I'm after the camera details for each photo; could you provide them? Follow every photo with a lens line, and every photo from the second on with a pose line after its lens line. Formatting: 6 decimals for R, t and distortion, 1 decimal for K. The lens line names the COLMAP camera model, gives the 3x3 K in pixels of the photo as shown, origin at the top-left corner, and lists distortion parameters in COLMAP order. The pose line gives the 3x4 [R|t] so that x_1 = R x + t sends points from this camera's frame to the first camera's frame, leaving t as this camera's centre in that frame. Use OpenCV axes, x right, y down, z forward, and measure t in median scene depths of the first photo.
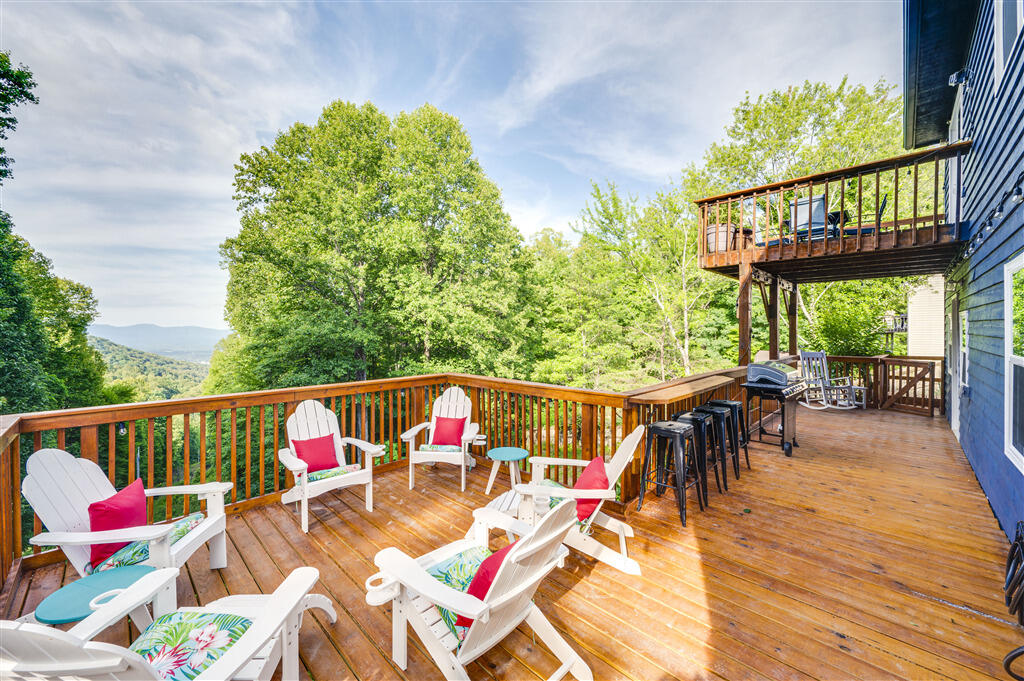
lens RADIAL K [[393.4, 0, 514.7], [0, 393.4, 328.4], [0, 0, 1]] dist [-0.001326, -0.000085]
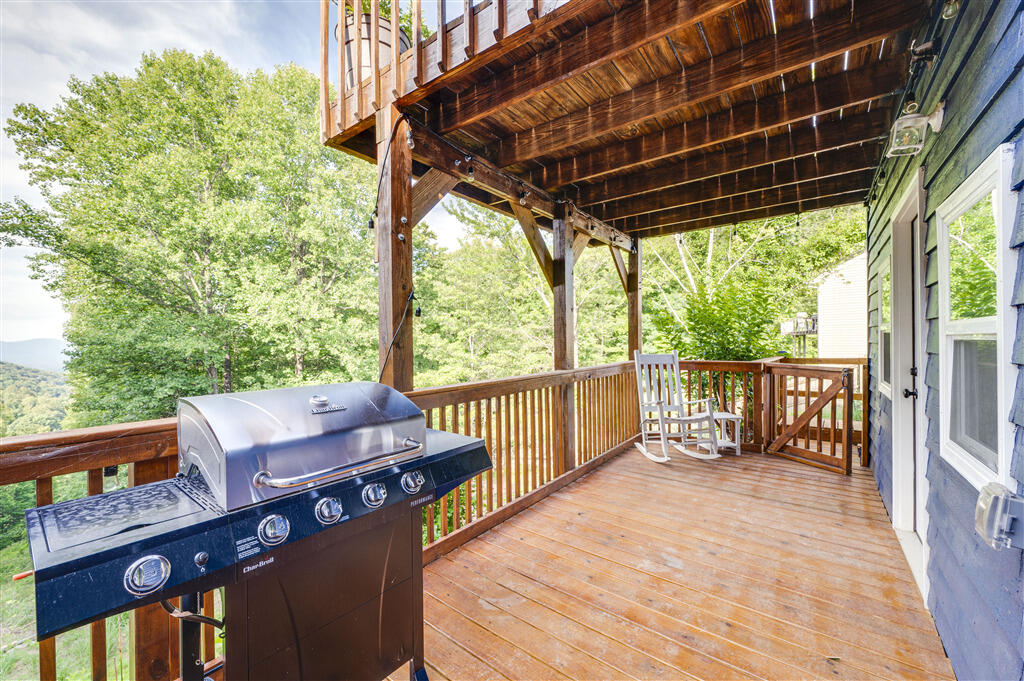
lens RADIAL K [[393.8, 0, 512.0], [0, 393.8, 340.5], [0, 0, 1]] dist [0.001258, 0.000080]
pose [[0.992600, -0.011598, 0.120879, 0.156554], [0.010905, 0.999920, 0.006387, 0.011204], [-0.120943, -0.005022, 0.992647, 0.150361]]
